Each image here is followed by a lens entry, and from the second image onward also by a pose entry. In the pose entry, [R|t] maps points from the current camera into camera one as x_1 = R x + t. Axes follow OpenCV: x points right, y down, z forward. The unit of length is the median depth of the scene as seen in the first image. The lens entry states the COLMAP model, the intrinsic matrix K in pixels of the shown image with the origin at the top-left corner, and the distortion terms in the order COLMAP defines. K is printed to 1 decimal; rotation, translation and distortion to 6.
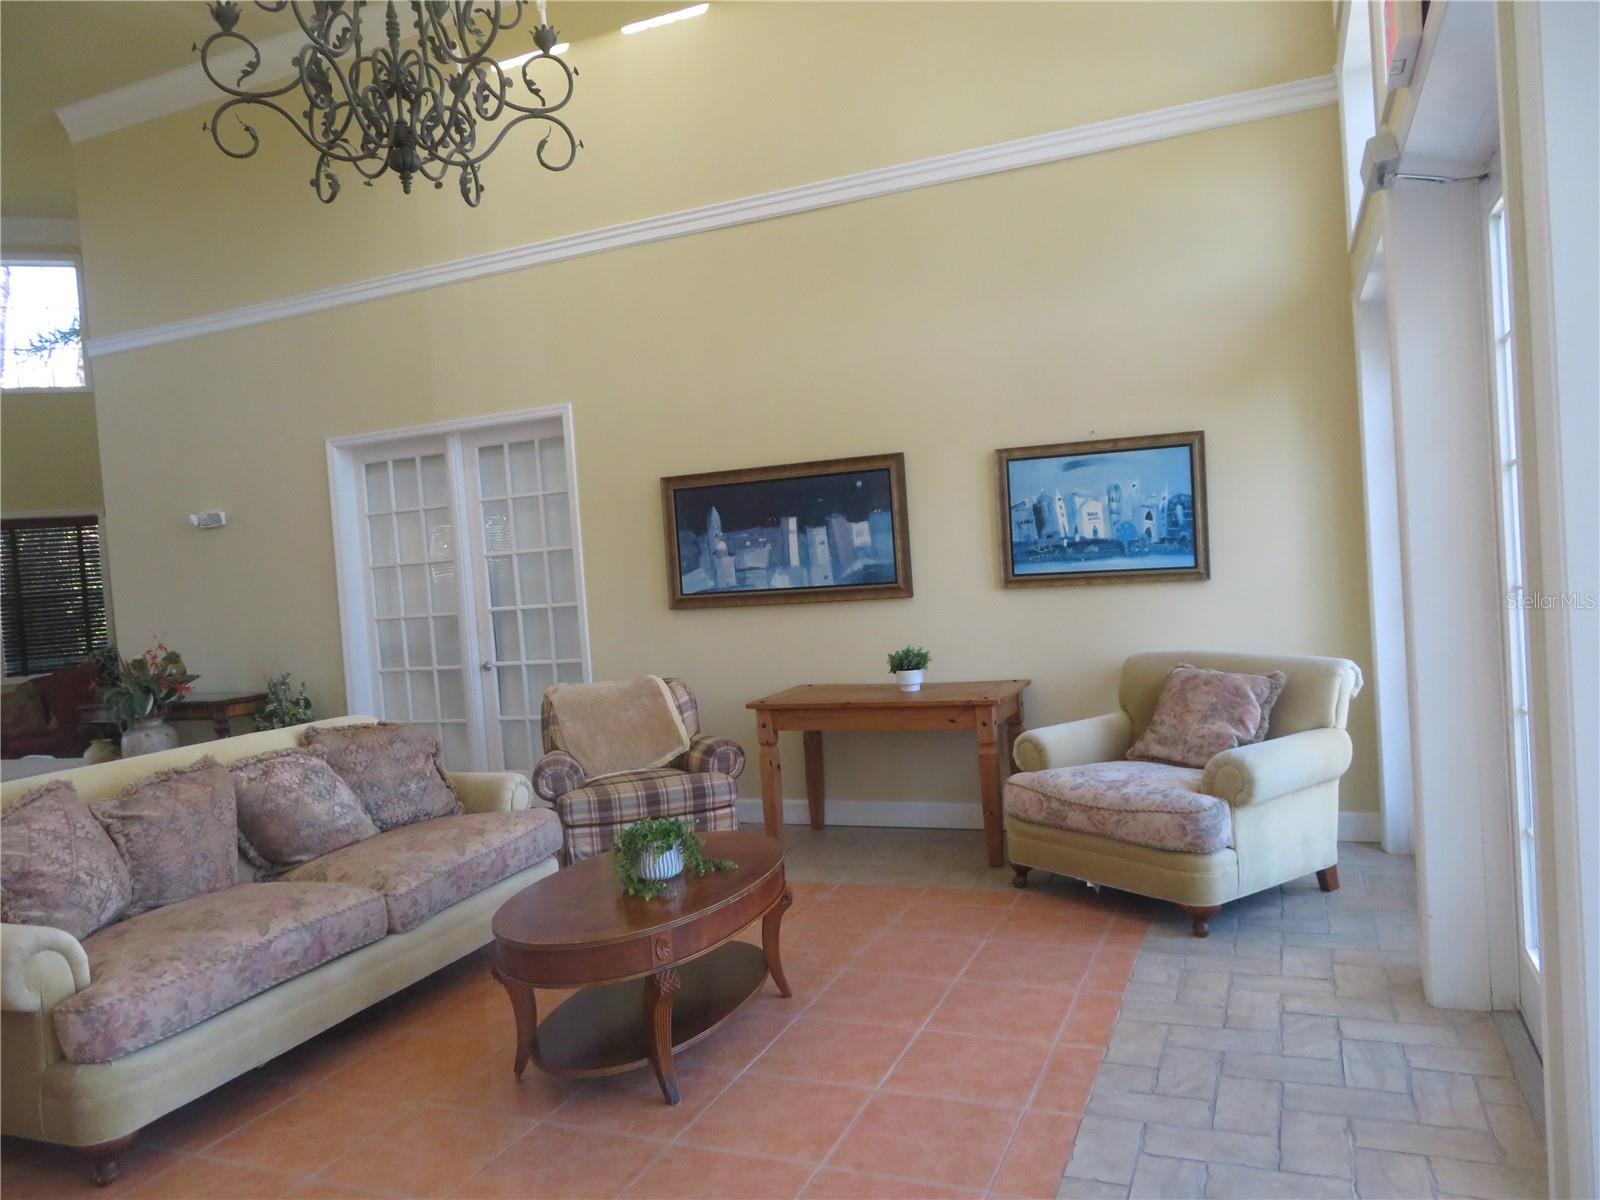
lens RADIAL K [[1174.3, 0, 804.3], [0, 1174.3, 599.4], [0, 0, 1]] dist [0.005411, 0.001884]
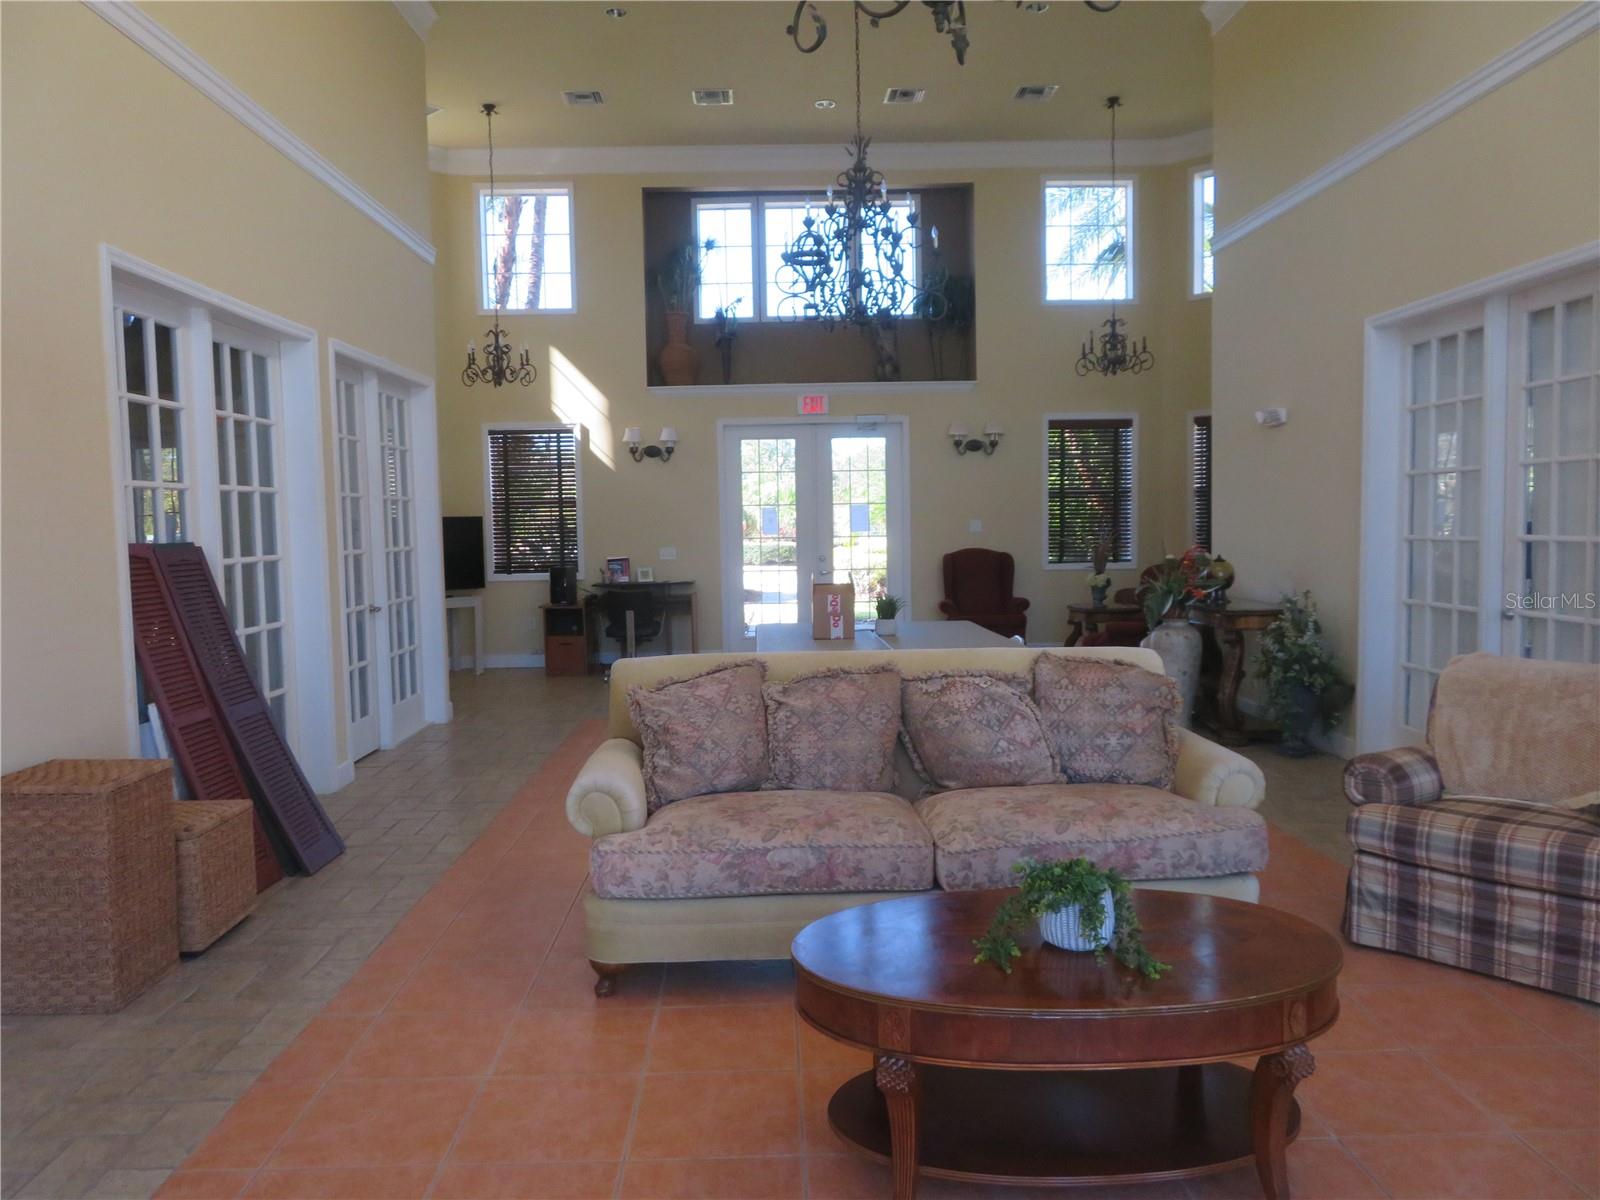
lens RADIAL K [[1174.3, 0, 801.1], [0, 1174.3, 599.5], [0, 0, 1]] dist [0.005411, 0.001884]
pose [[0.405675, 0.128917, -0.904880, 0.339150], [-0.041208, 0.991576, 0.122794, -0.038313], [0.913088, -0.012526, 0.407570, 0.458232]]
